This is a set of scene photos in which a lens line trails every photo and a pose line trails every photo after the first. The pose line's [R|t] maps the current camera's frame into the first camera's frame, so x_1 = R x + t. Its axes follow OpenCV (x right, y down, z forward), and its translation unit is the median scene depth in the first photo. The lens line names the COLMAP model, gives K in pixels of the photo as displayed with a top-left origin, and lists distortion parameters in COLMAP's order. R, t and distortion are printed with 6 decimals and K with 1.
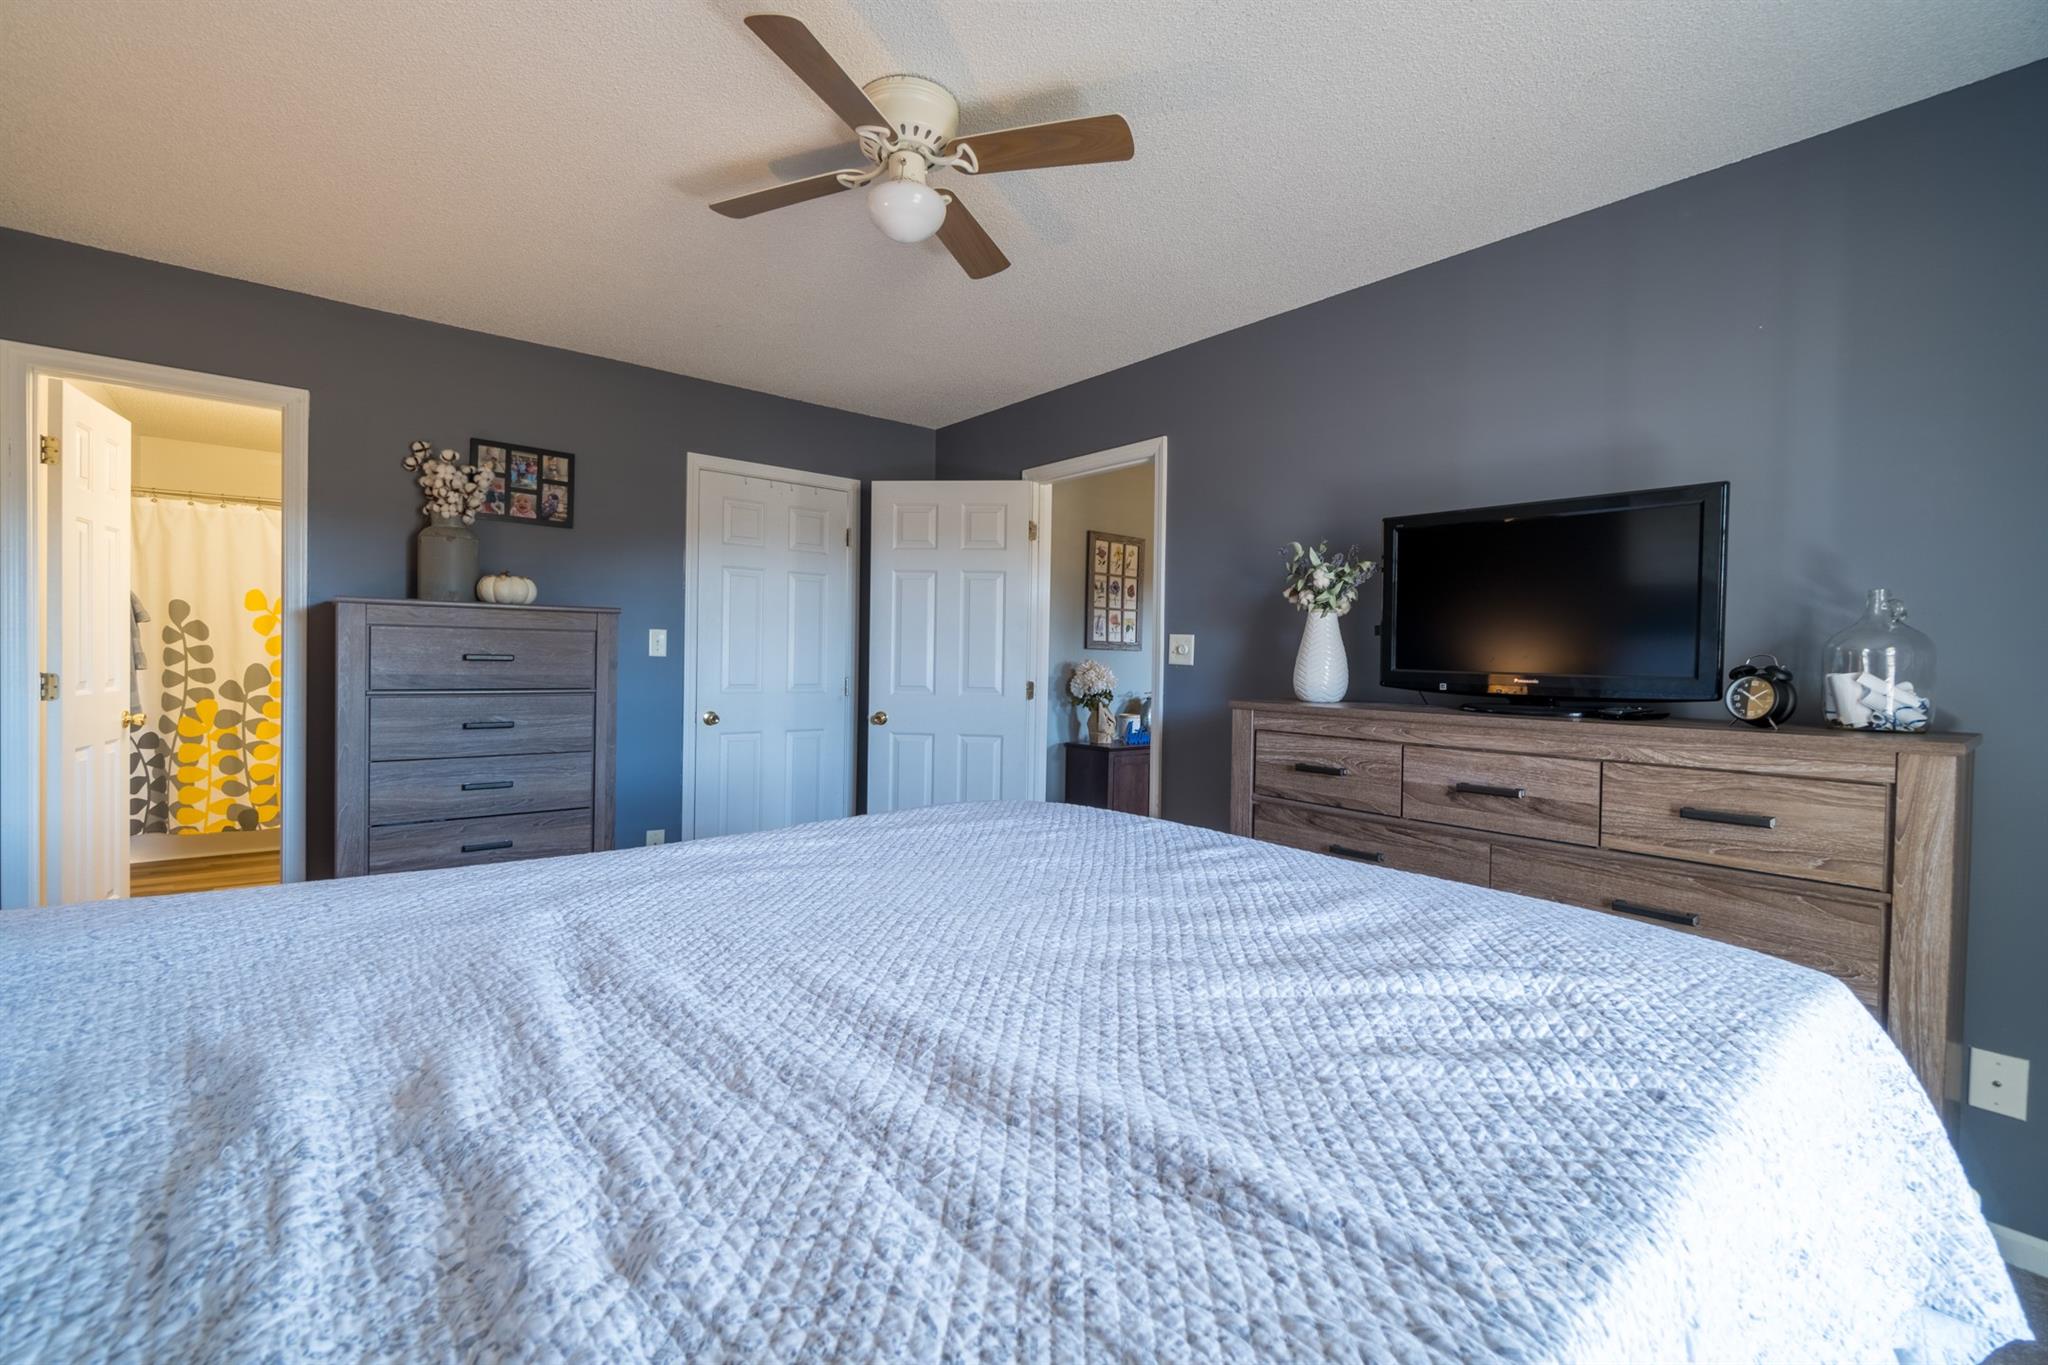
lens RADIAL K [[884.5, 0, 1020.3], [0, 884.5, 664.5], [0, 0, 1]] dist [-0.009160, 0.002706]
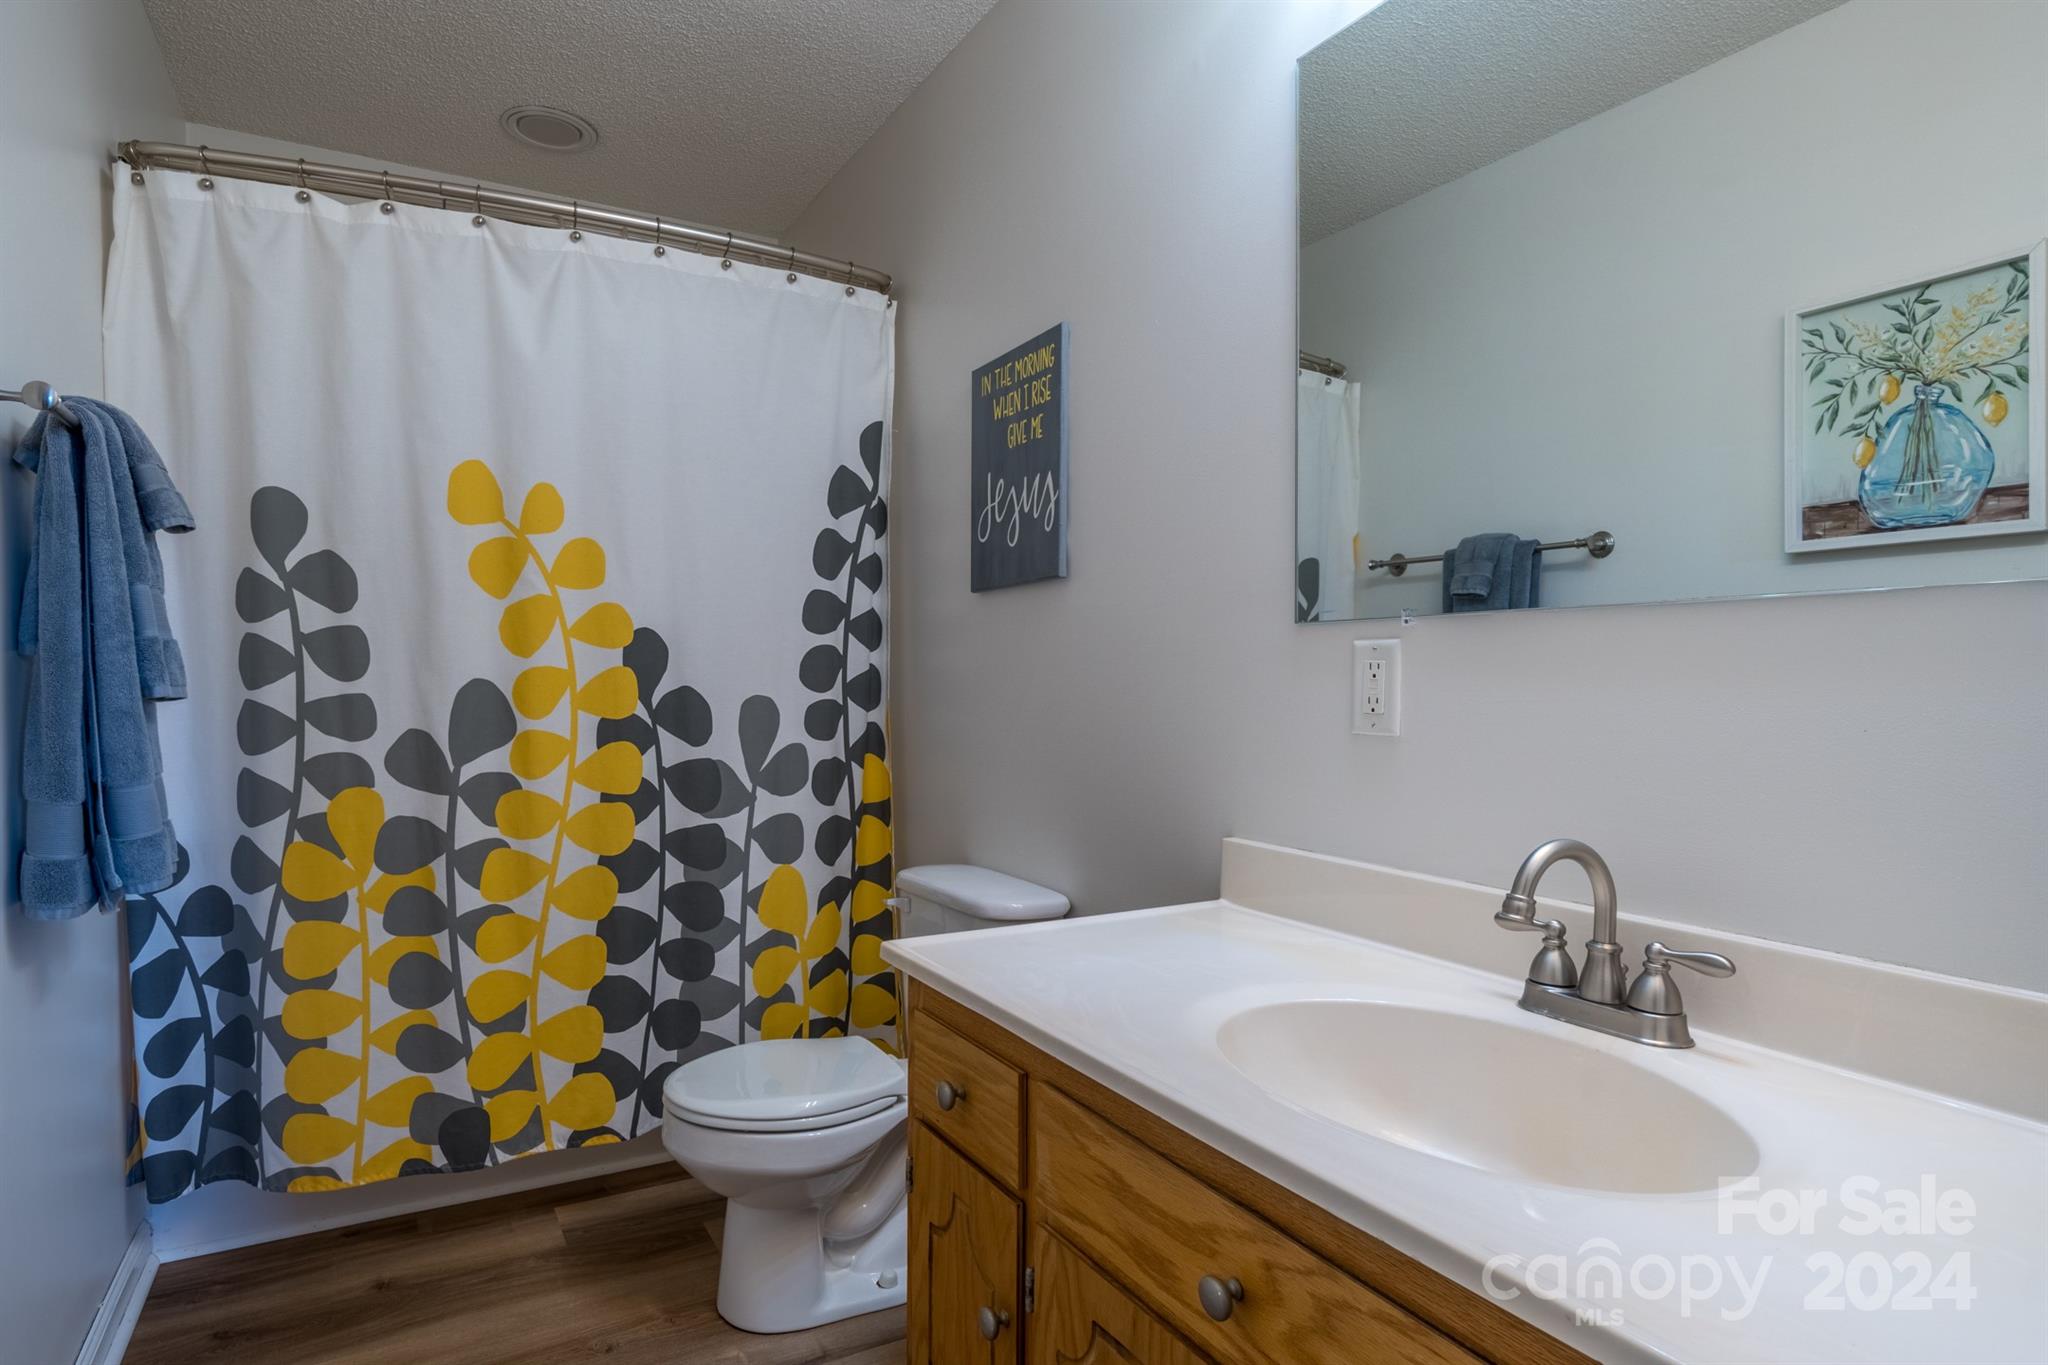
lens RADIAL K [[1153.3, 0, 1023.3], [0, 1153.3, 690.0], [0, 0, 1]] dist [-0.002131, 0.000351]
pose [[0.984535, -0.014131, -0.174615, -0.596184], [0.014961, 0.999882, 0.003440, 0.004624], [0.174546, -0.005999, 0.984631, 0.611266]]
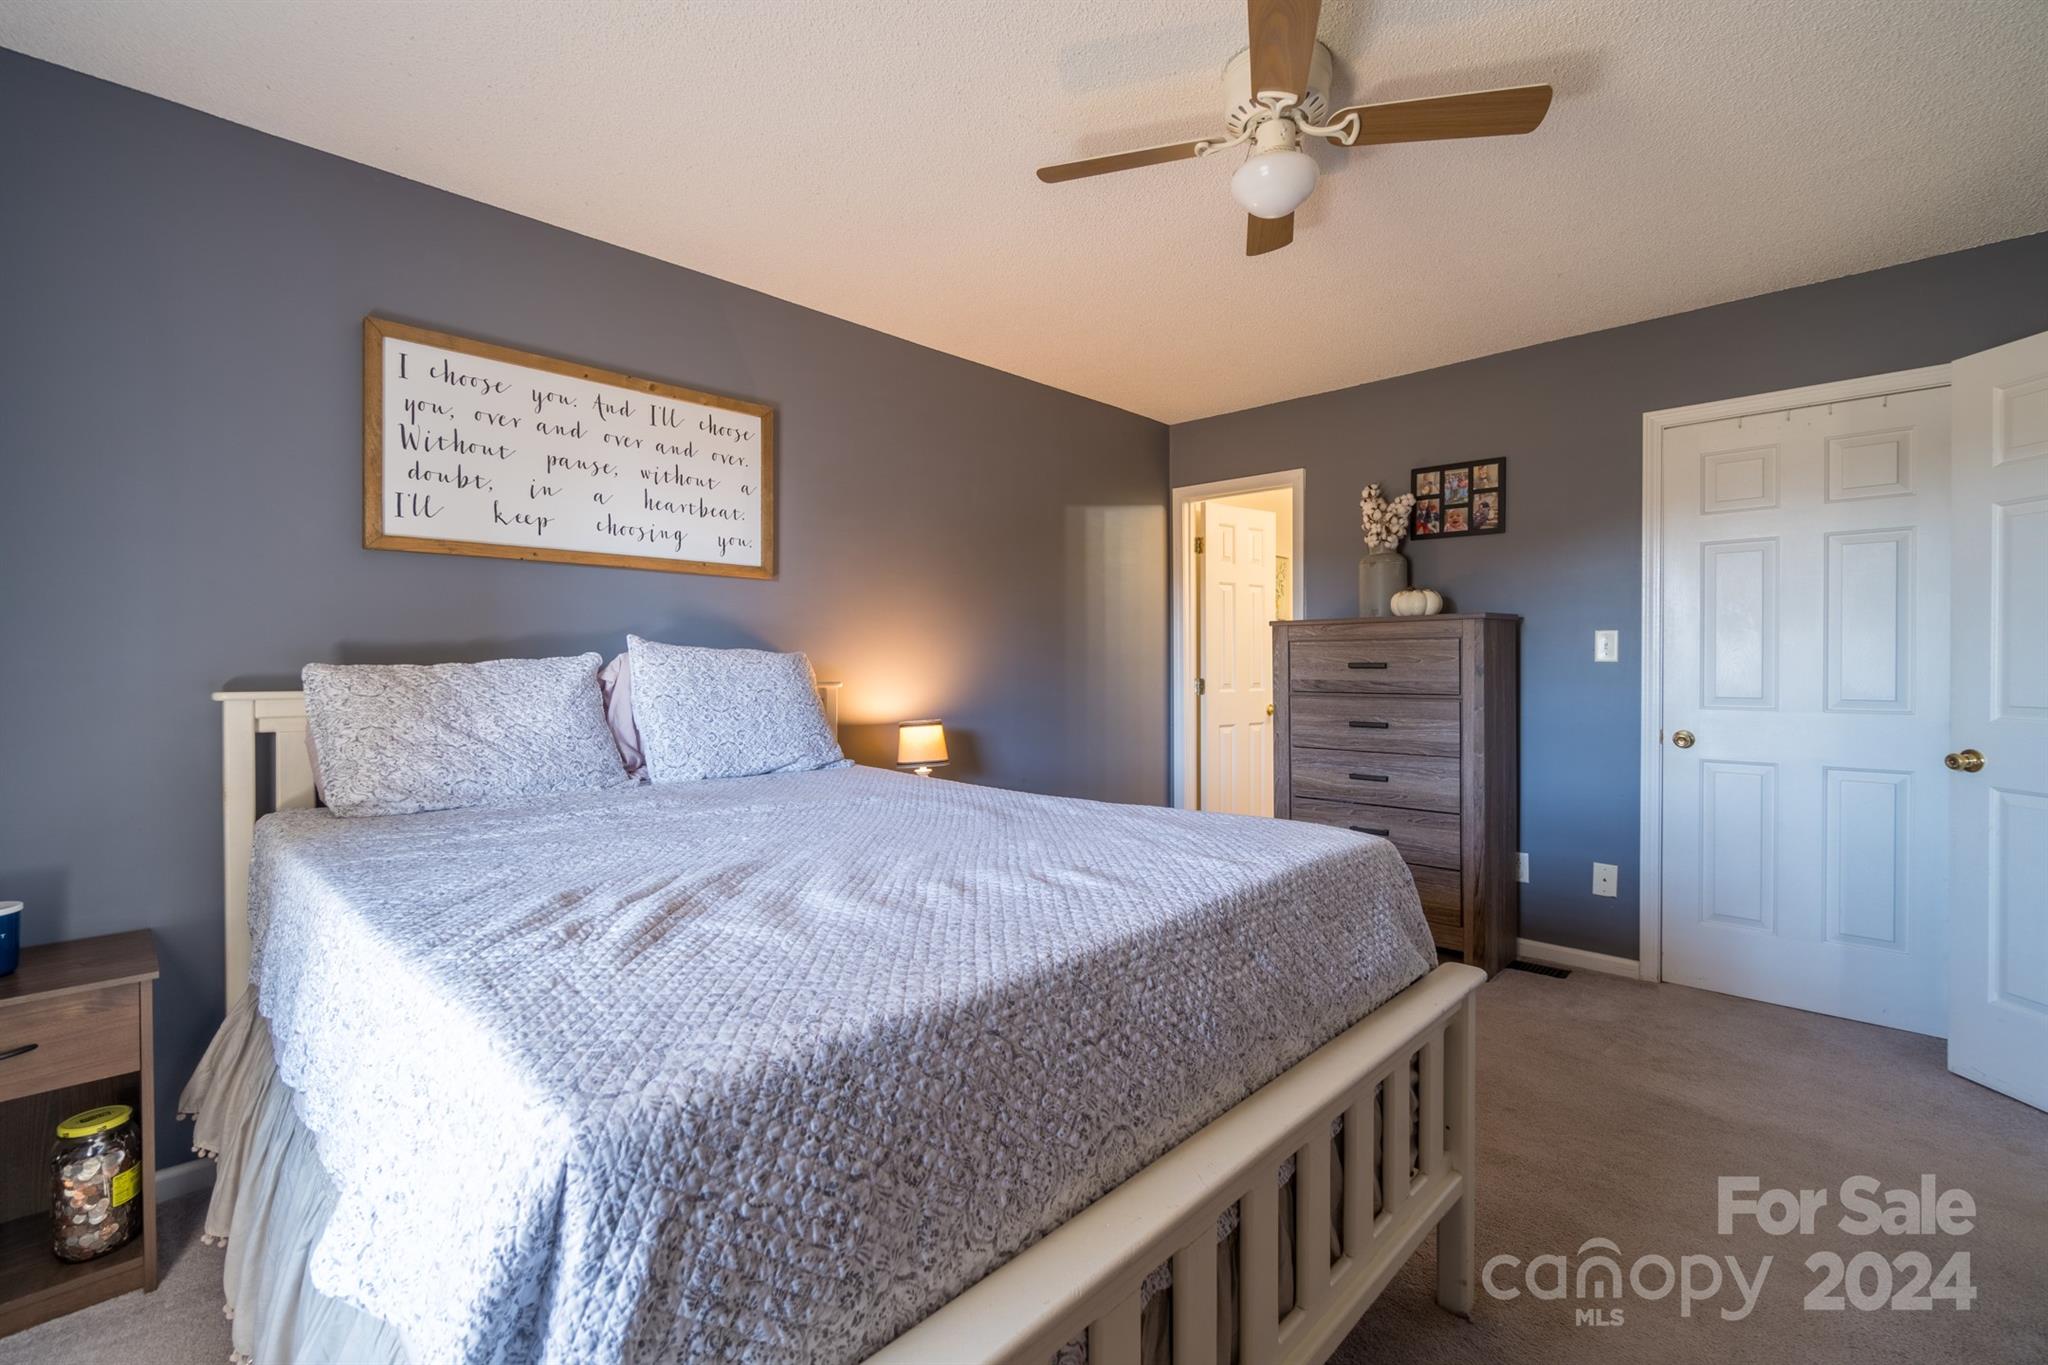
lens RADIAL K [[884.5, 0, 1023.9], [0, 884.5, 669.7], [0, 0, 1]] dist [-0.009160, 0.002706]
pose [[0.101868, -0.008254, -0.994764, 0.482698], [-0.001257, 0.999964, -0.008426, 0.007947], [0.994797, 0.002109, 0.101854, 0.433259]]
